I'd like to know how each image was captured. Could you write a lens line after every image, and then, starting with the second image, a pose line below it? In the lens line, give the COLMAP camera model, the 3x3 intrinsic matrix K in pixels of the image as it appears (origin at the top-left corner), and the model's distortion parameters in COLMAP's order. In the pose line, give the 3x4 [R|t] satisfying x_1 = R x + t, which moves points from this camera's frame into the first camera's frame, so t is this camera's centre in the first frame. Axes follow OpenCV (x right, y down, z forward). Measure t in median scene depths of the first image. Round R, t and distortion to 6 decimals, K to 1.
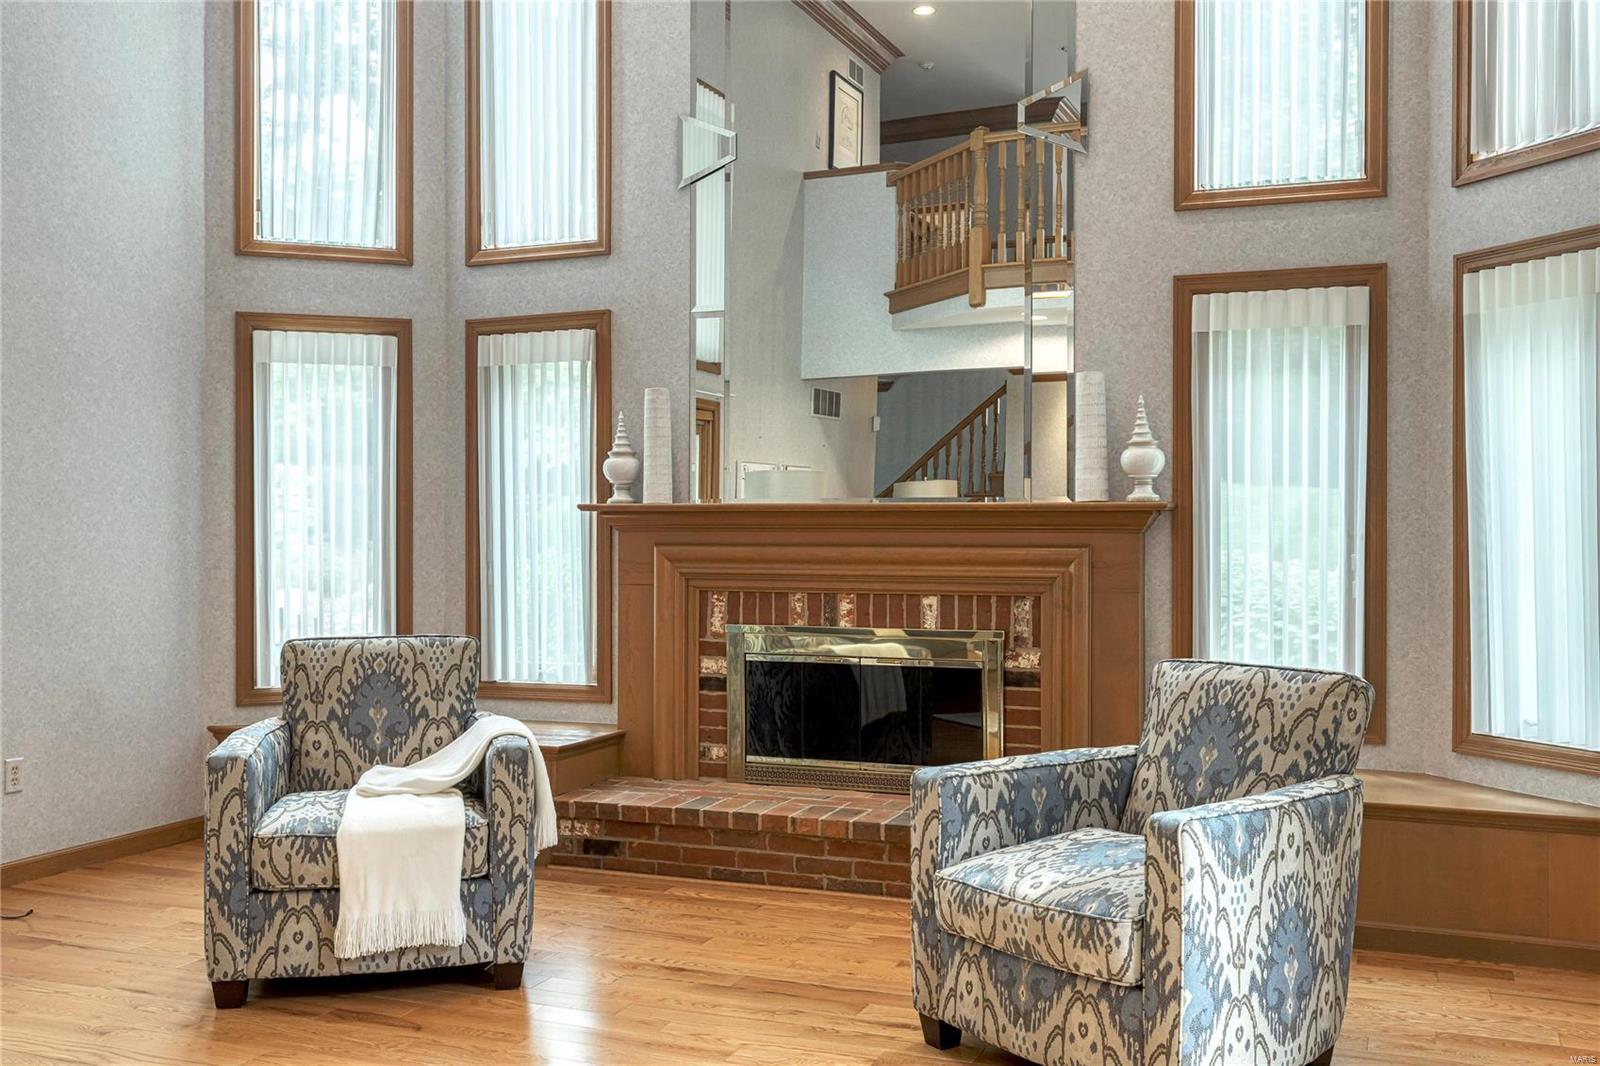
lens RADIAL K [[1533.9, 0, 806.8], [0, 1533.9, 526.9], [0, 0, 1]] dist [0.009993, 0.000000]
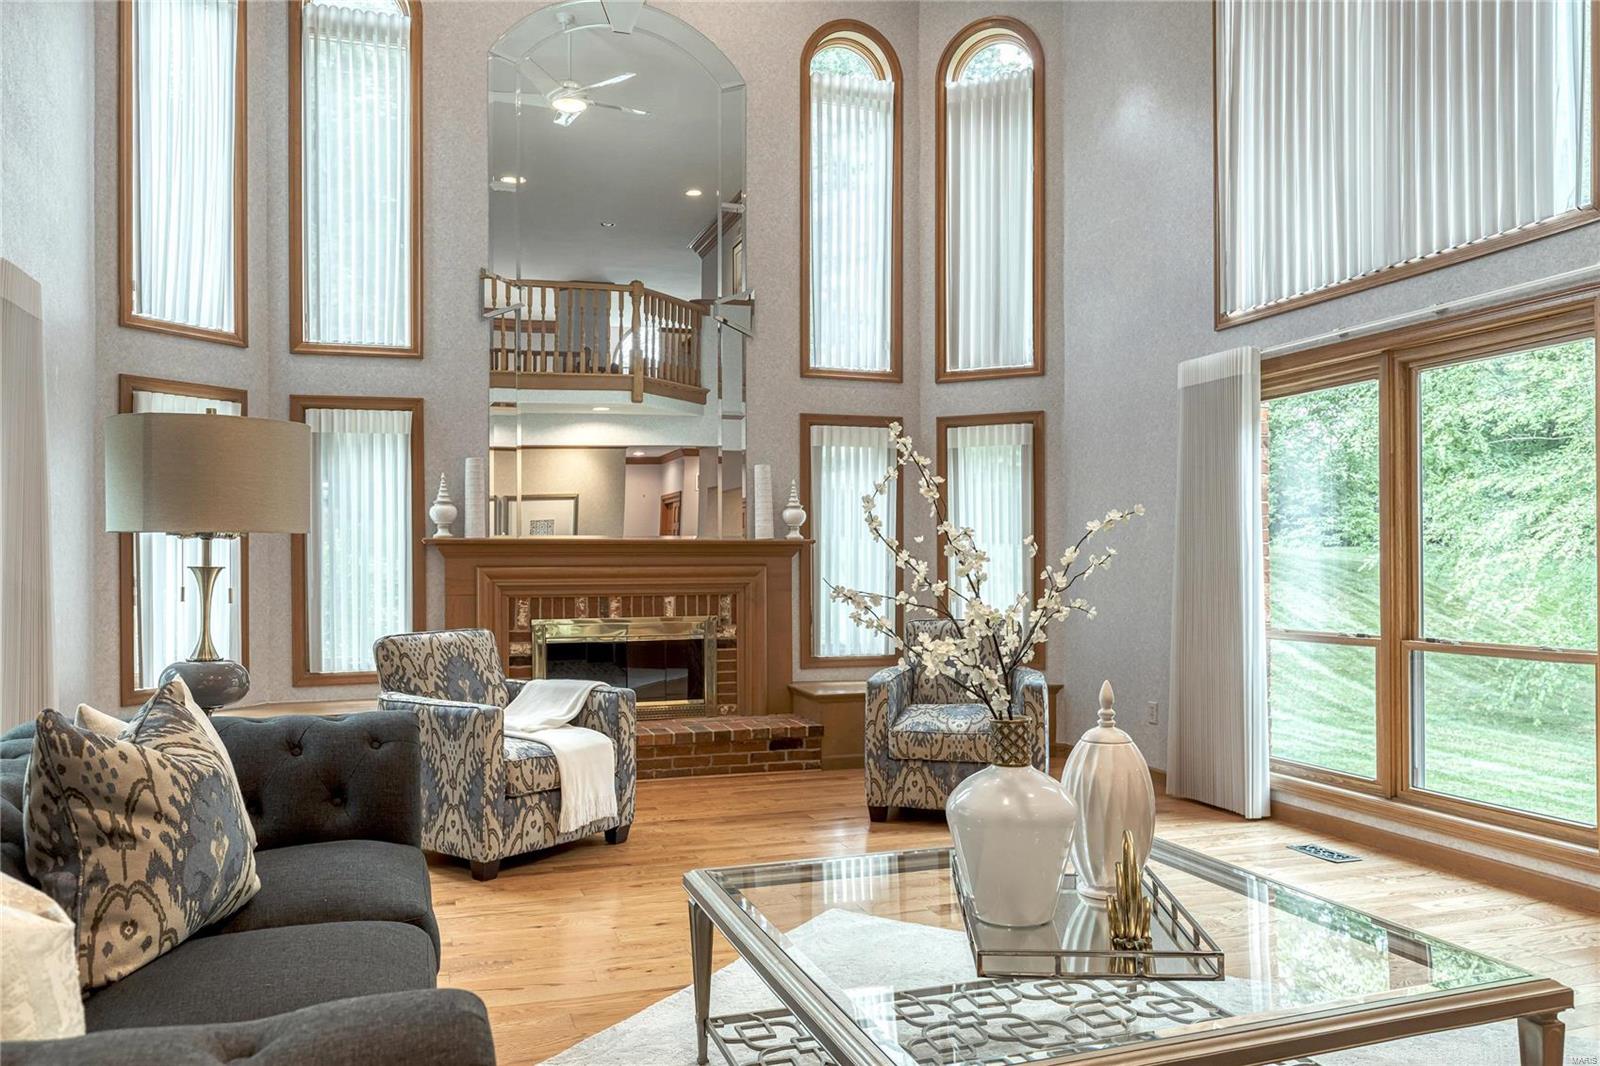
lens RADIAL K [[1180.8, 0, 813.2], [0, 1180.8, 552.2], [0, 0, 1]] dist [0.008798, -0.005264]
pose [[0.751752, -0.001176, 0.659445, -0.660708], [0.002838, 0.999995, -0.001451, 0.000450], [-0.659440, 0.002962, 0.751752, -0.044661]]
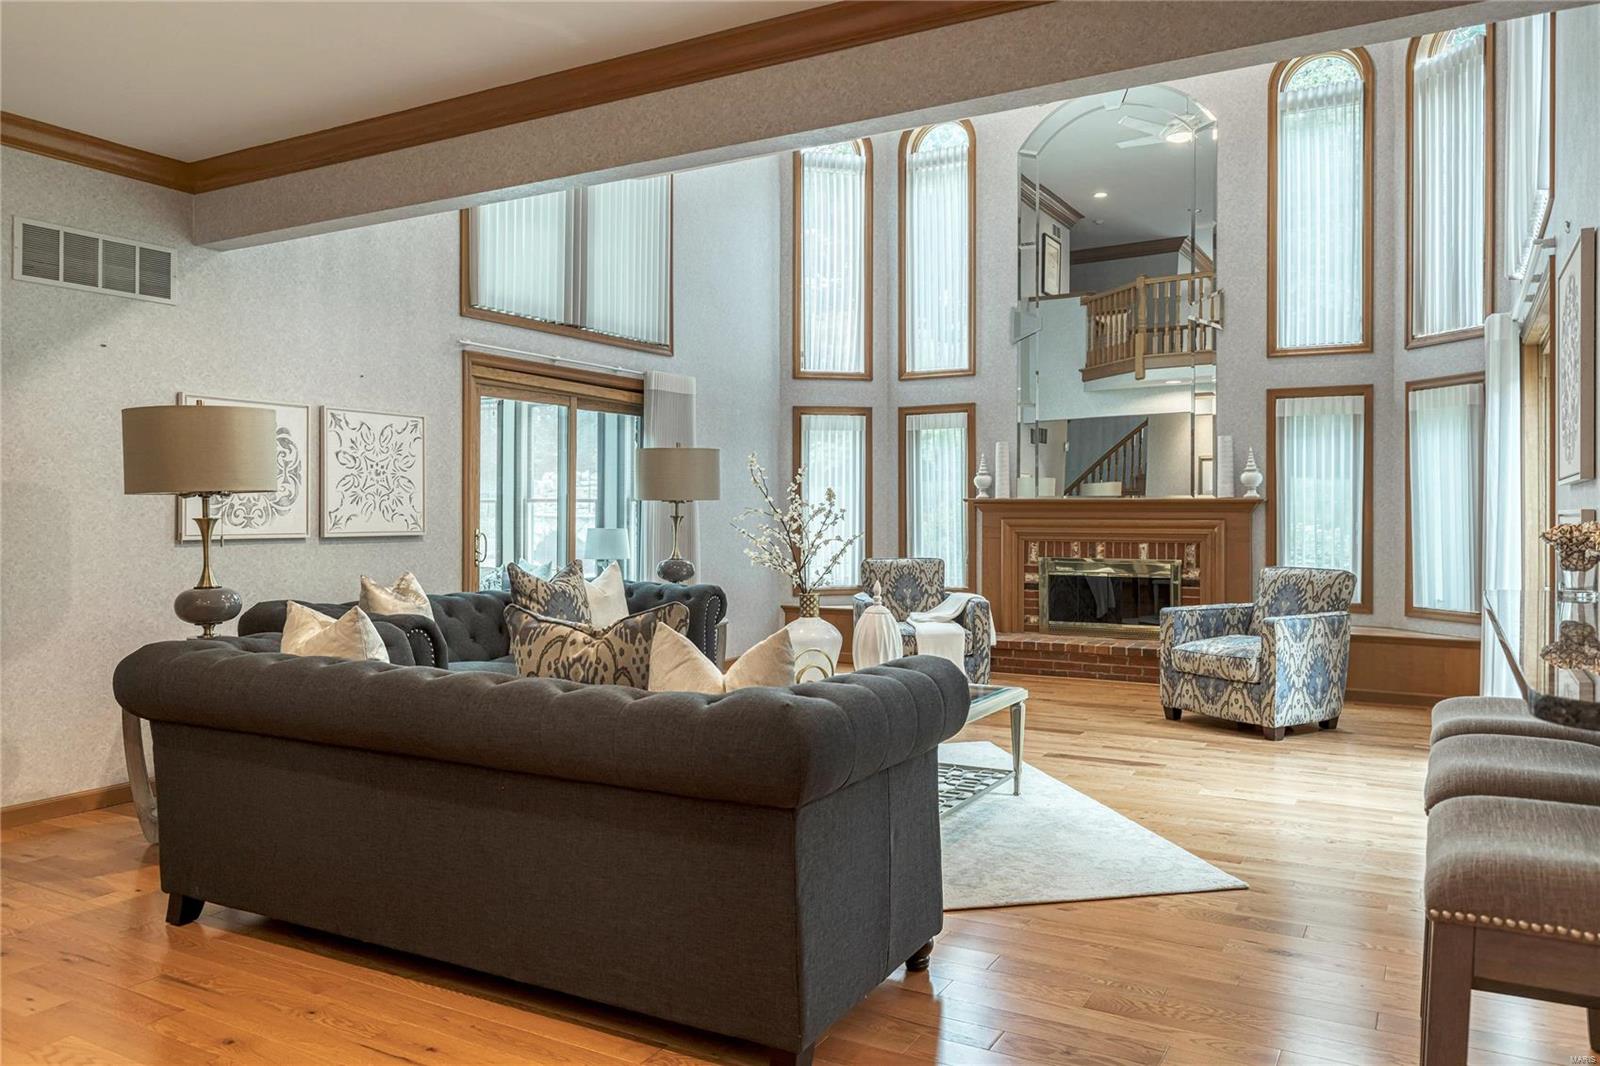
lens RADIAL K [[1180.8, 0, 800.8], [0, 1180.8, 505.6], [0, 0, 1]] dist [0.008798, -0.005264]
pose [[0.991799, 0.000087, -0.127805, -0.182526], [-0.000473, 0.999995, -0.002987, -0.000906], [0.127804, 0.003023, 0.991795, -0.669431]]
